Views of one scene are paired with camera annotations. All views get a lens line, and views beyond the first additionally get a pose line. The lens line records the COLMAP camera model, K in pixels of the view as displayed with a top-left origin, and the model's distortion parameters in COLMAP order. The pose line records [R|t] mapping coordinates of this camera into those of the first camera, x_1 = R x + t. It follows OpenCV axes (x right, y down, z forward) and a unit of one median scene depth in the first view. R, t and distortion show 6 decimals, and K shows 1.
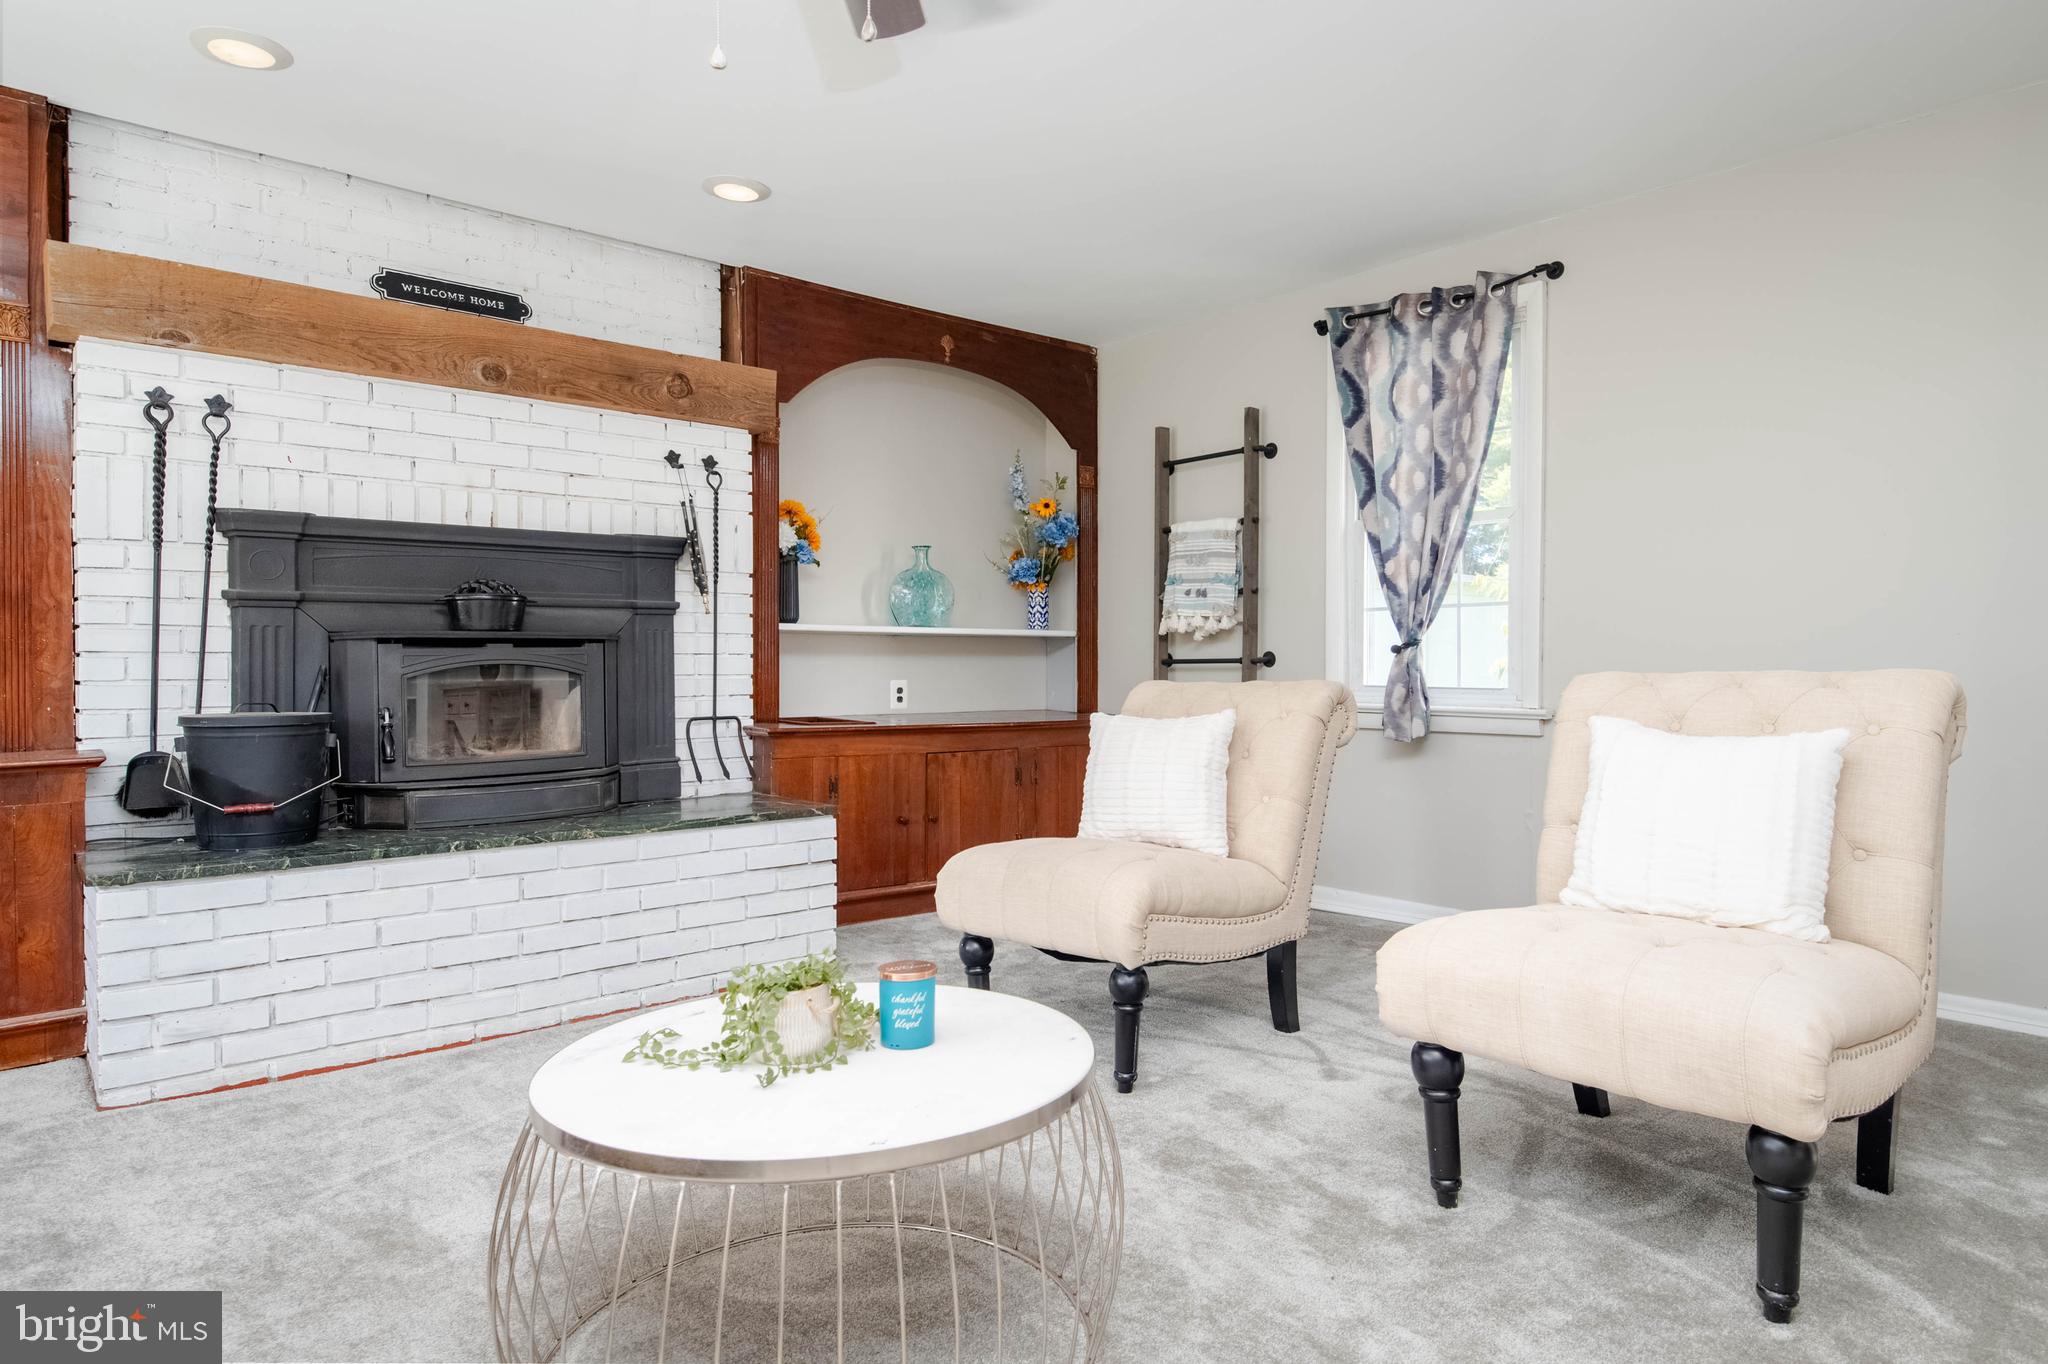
lens RADIAL K [[1187.6, 0, 1031.6], [0, 1187.6, 669.0], [0, 0, 1]] dist [0.004986, -0.000014]
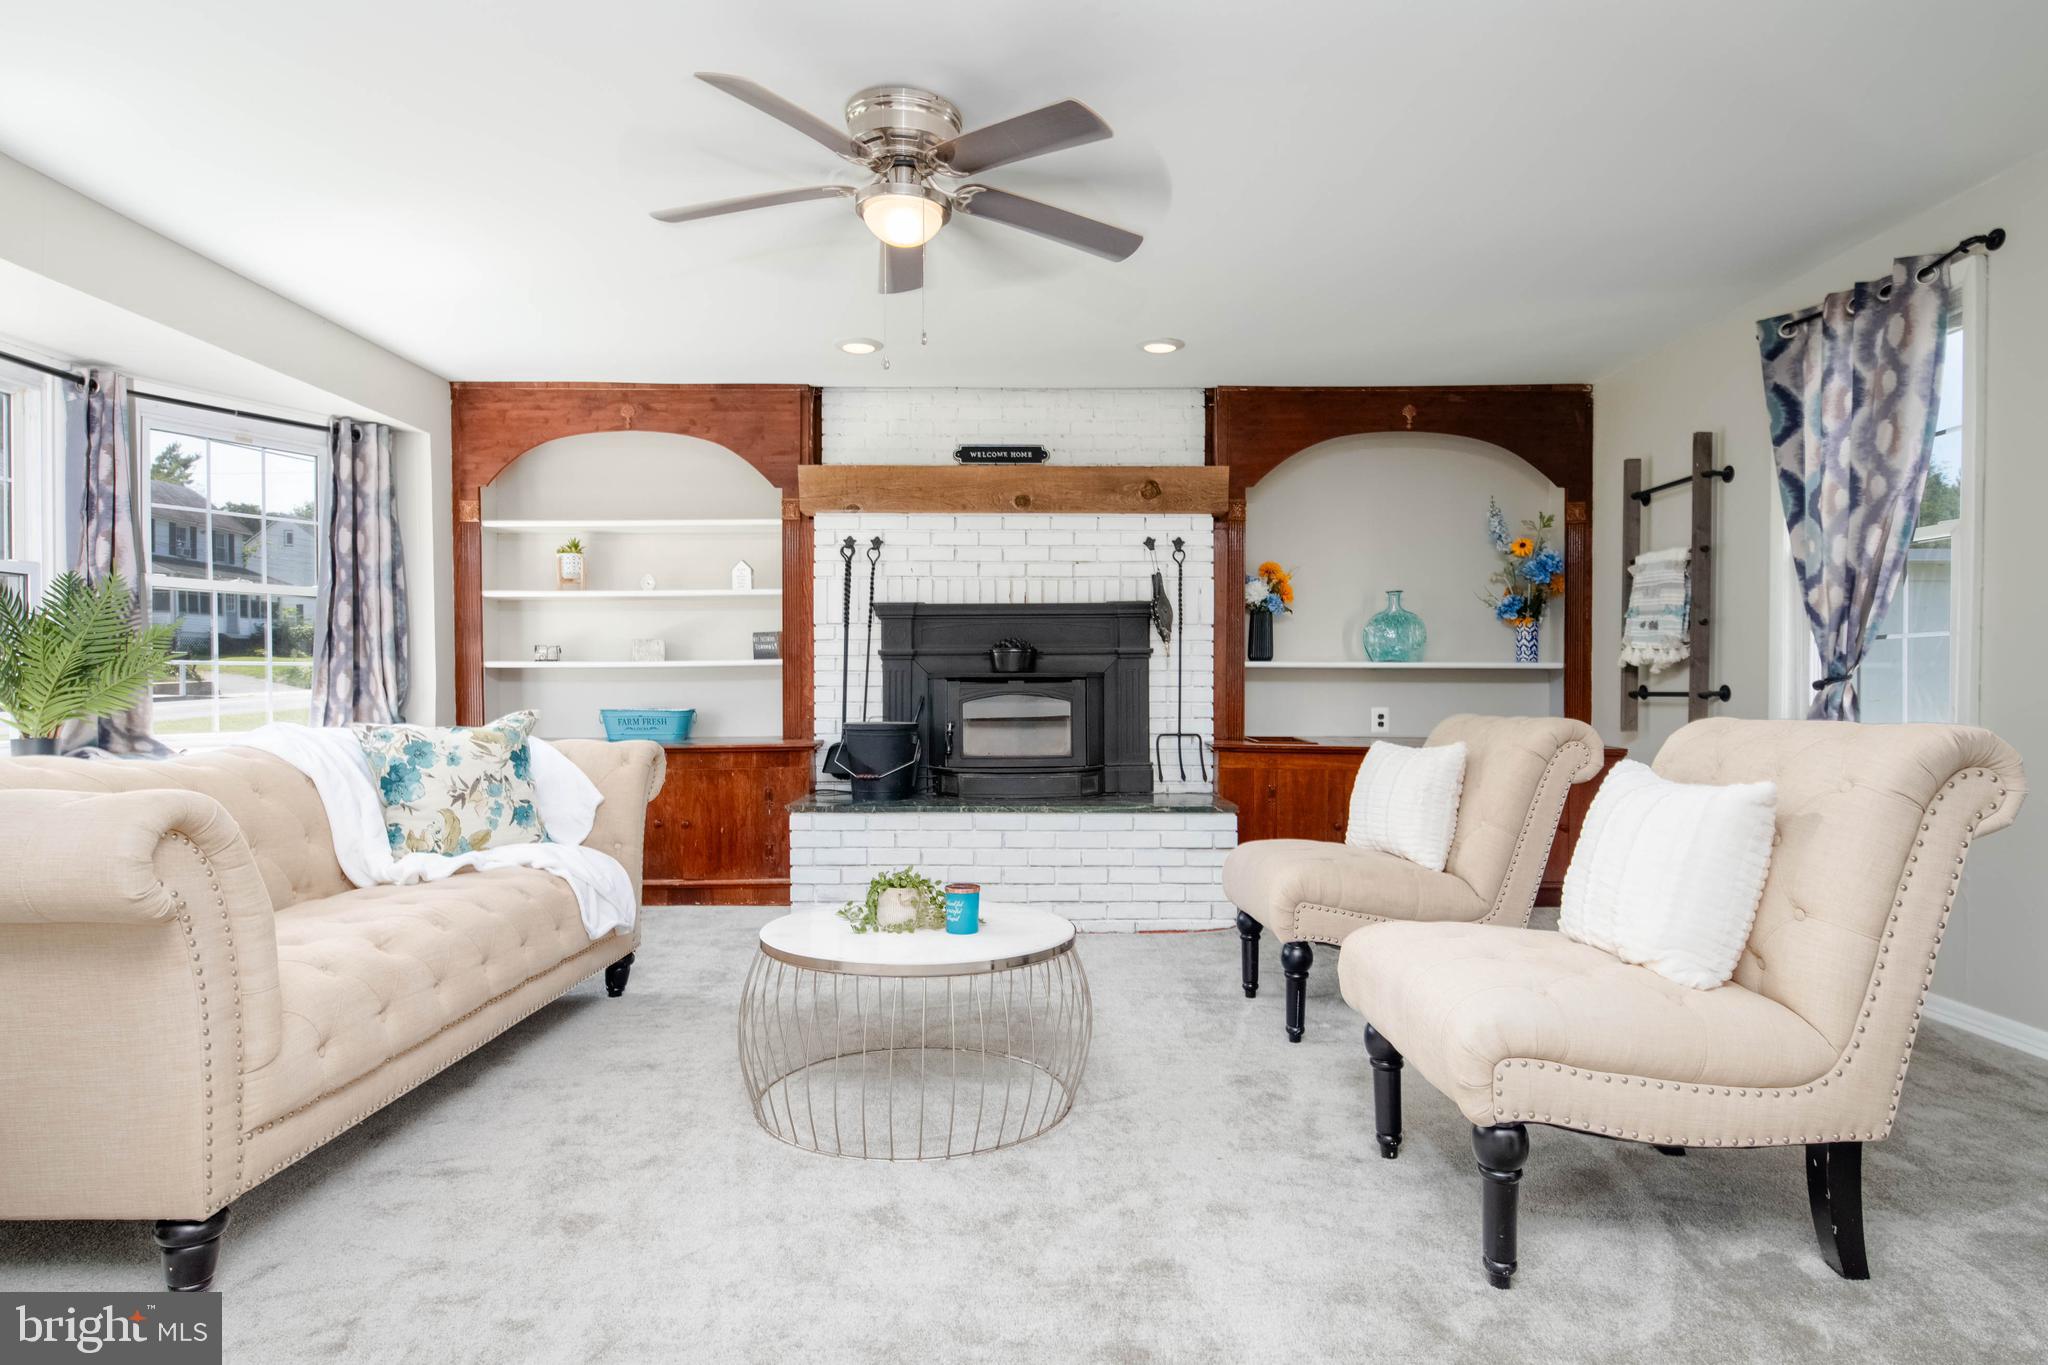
lens RADIAL K [[1103.2, 0, 1012.9], [0, 1103.2, 687.3], [0, 0, 1]] dist [-0.001435, -0.001094]
pose [[0.745477, 0.005577, -0.666508, 0.429599], [-0.005156, 0.999983, 0.002601, -0.014246], [0.666511, 0.001497, 0.745493, -0.047136]]
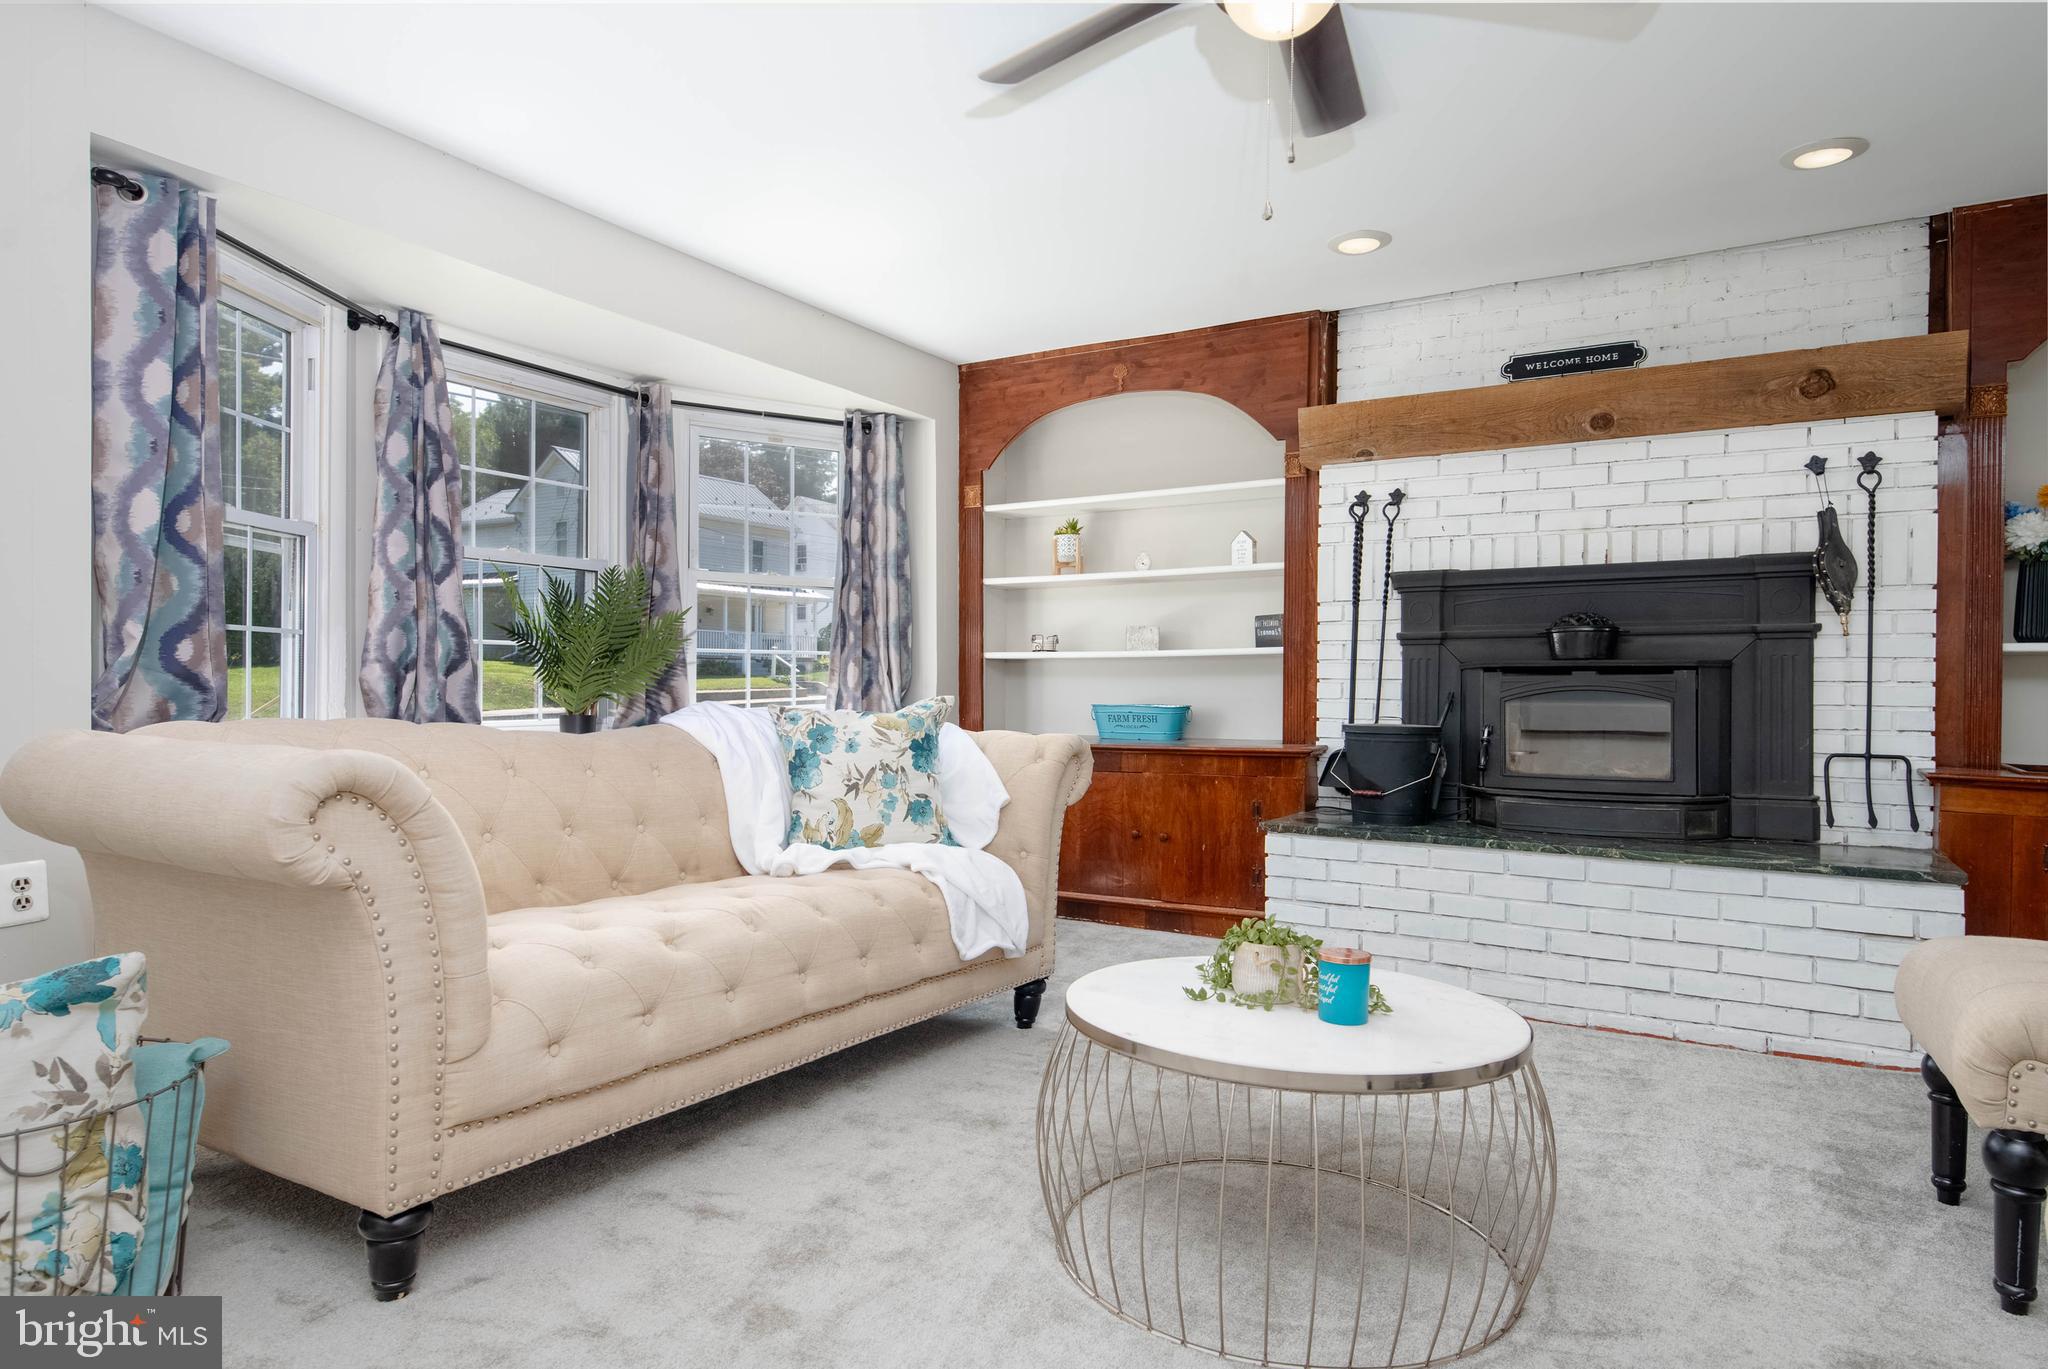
lens RADIAL K [[1182.0, 0, 1024.0], [0, 1182.0, 684.5], [0, 0, 1]] dist [0.019136, -0.010336]
pose [[0.297440, 0.002620, -0.954737, 0.386012], [-0.016588, 0.999859, -0.002424, 0.001759], [0.954596, 0.016558, 0.297442, 0.162428]]
